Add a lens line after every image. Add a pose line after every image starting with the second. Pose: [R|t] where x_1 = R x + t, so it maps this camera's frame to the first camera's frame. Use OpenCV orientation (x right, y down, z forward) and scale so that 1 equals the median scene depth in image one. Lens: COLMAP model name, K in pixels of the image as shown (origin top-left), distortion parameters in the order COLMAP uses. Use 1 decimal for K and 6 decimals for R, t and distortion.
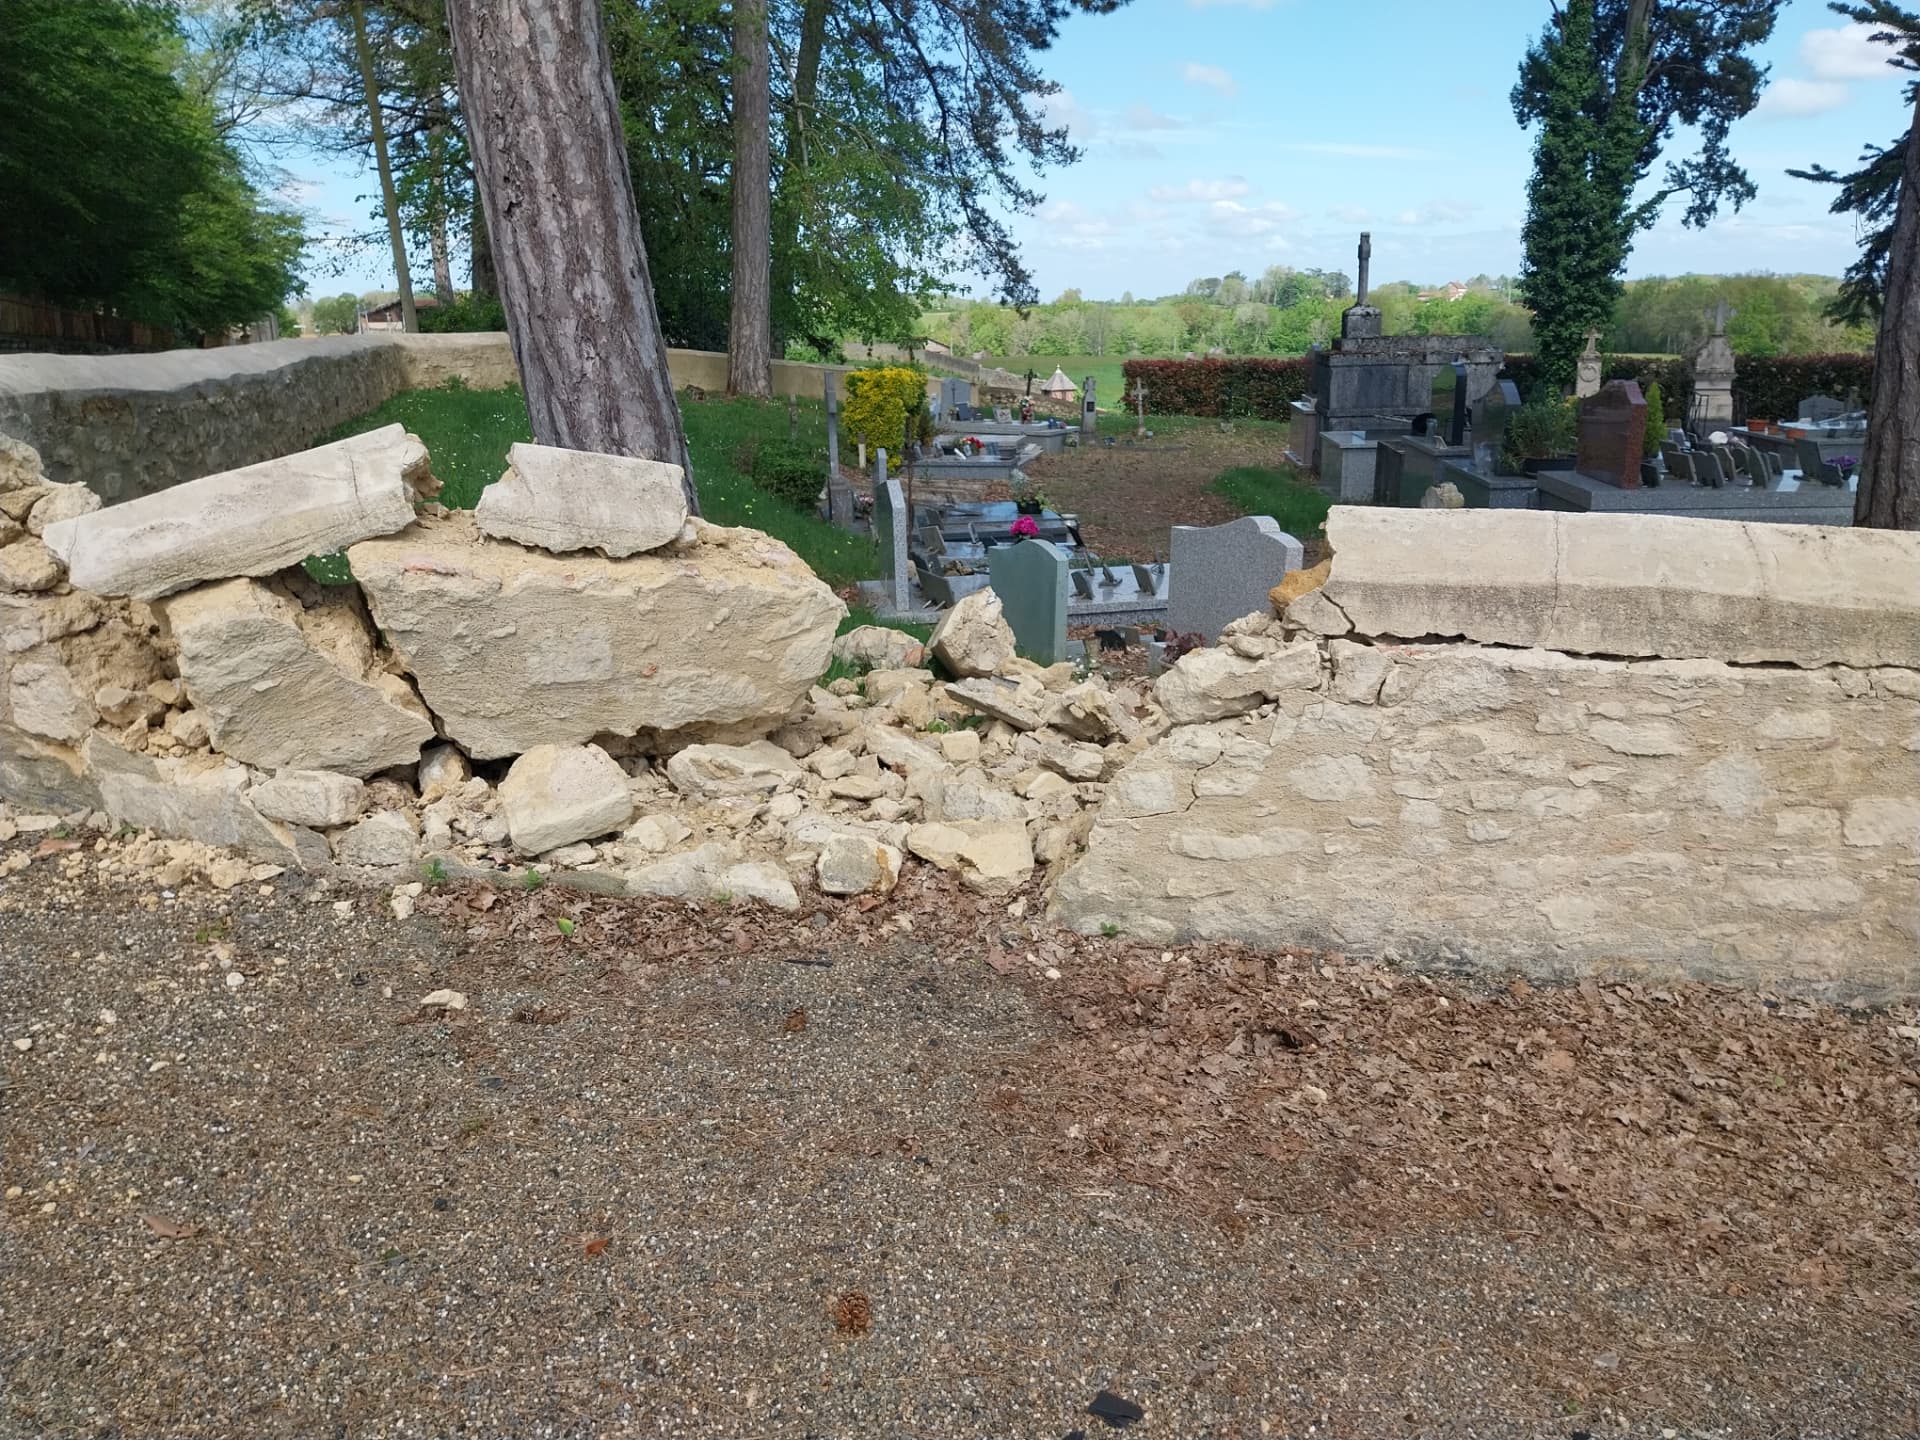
lens RADIAL K [[1439.6, 0, 989.1], [0, 1439.6, 697.3], [0, 0, 1]] dist [0.057014, -0.098209]
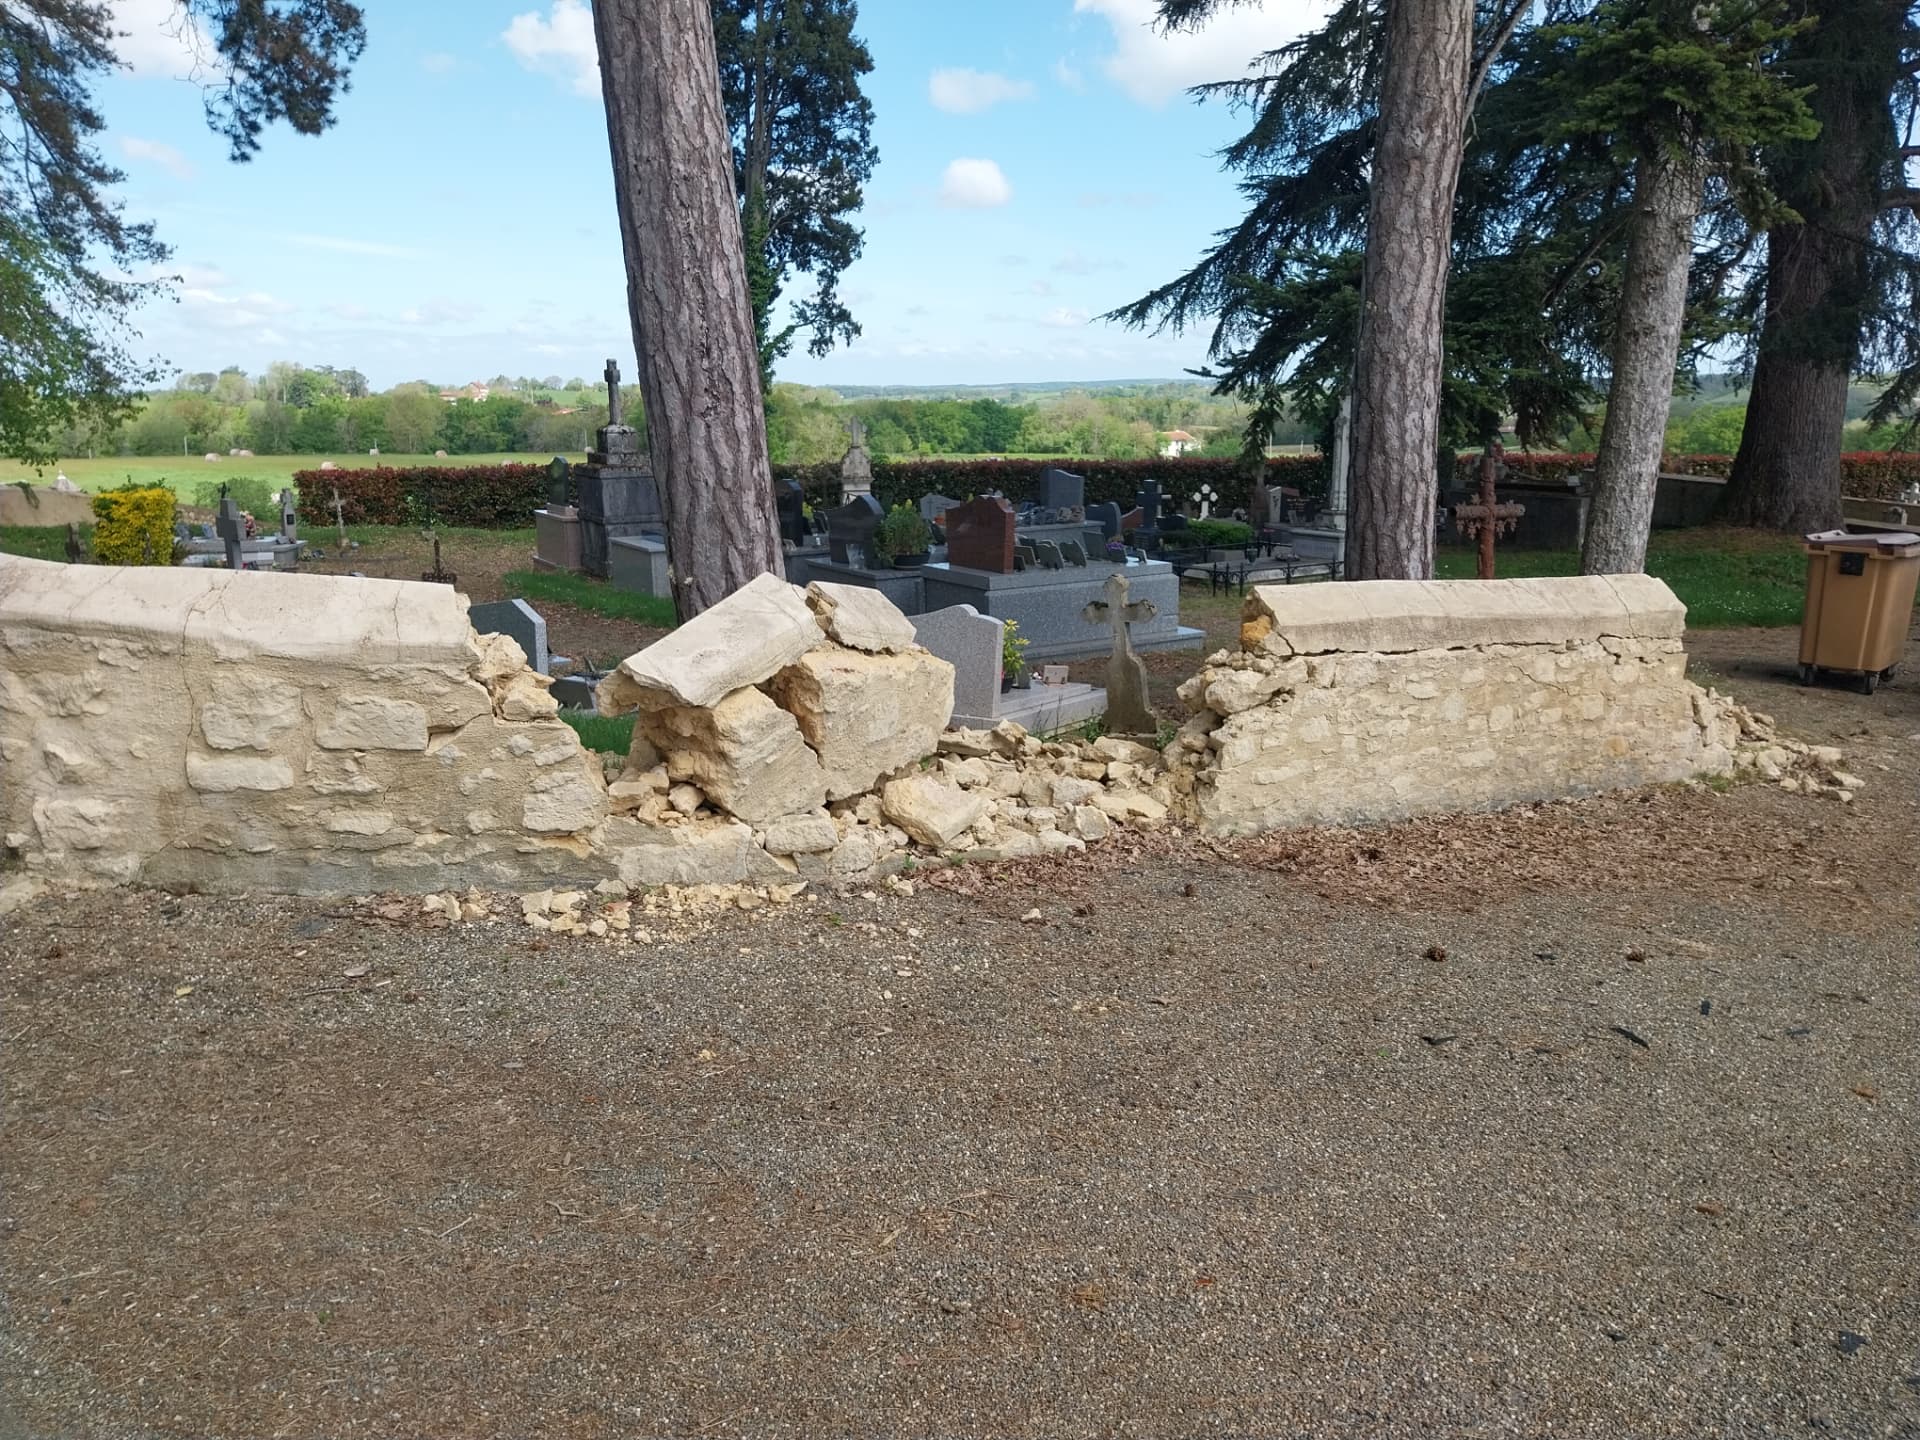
lens RADIAL K [[1449.6, 0, 960.0], [0, 1449.6, 720.0], [0, 0, 1]] dist [0.077101, -0.142693]
pose [[0.814703, -0.115751, 0.568208, -0.939302], [0.144867, 0.989432, -0.006152, -0.008801], [-0.561491, 0.087327, 0.822862, -0.225951]]
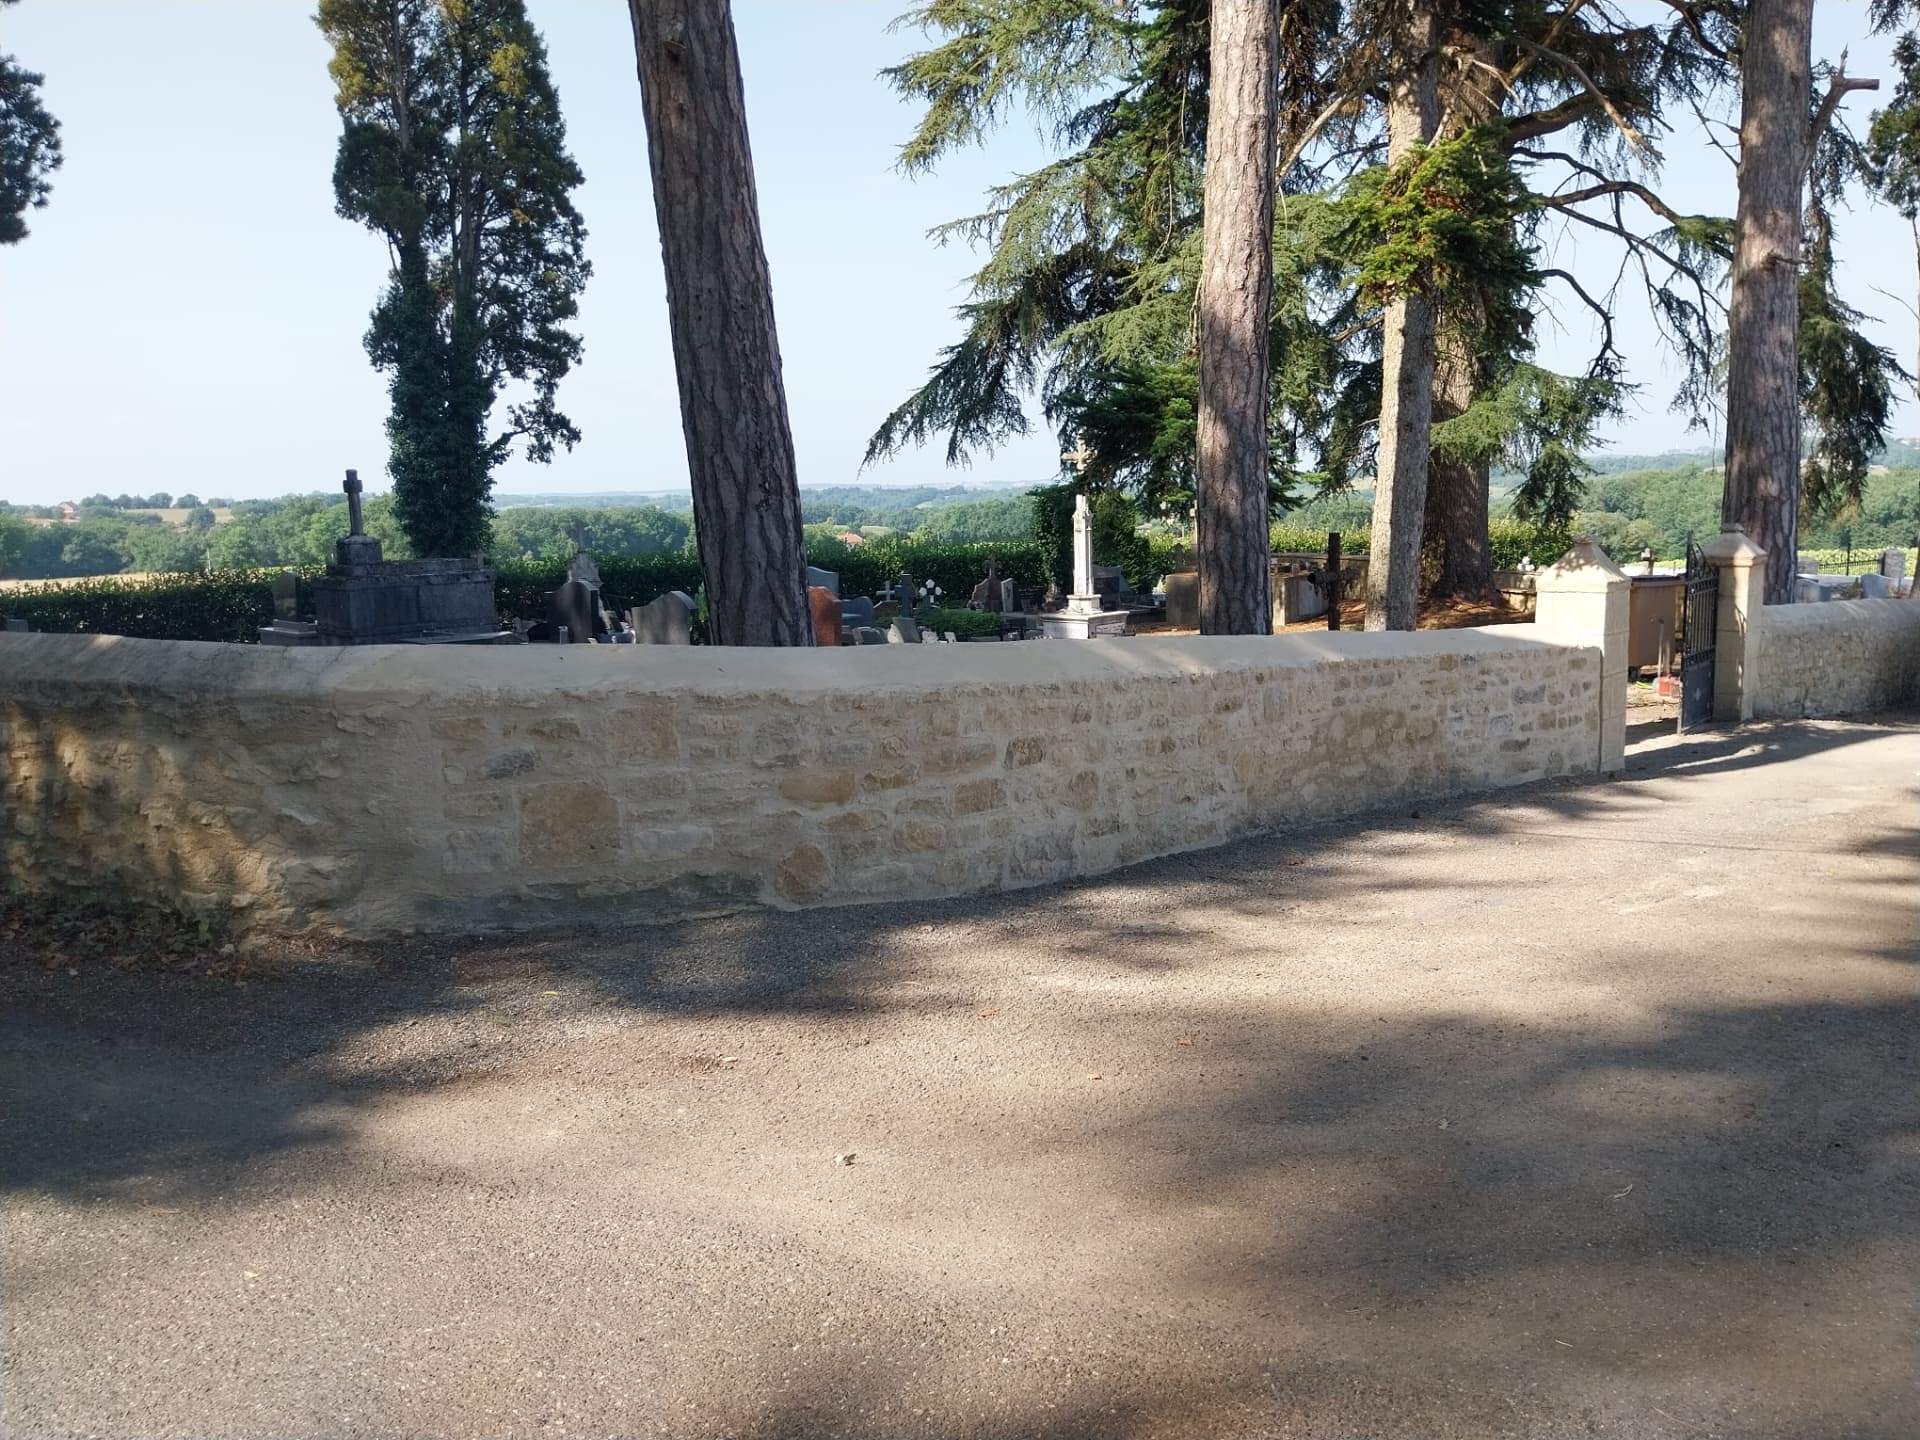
lens RADIAL K [[1449.6, 0, 960.0], [0, 1449.6, 720.0], [0, 0, 1]] dist [0.077101, -0.142693]
pose [[0.660686, -0.118125, 0.741310, -1.374671], [0.212025, 0.976696, -0.033333, -0.009020], [-0.720097, 0.179199, 0.670334, -0.167743]]
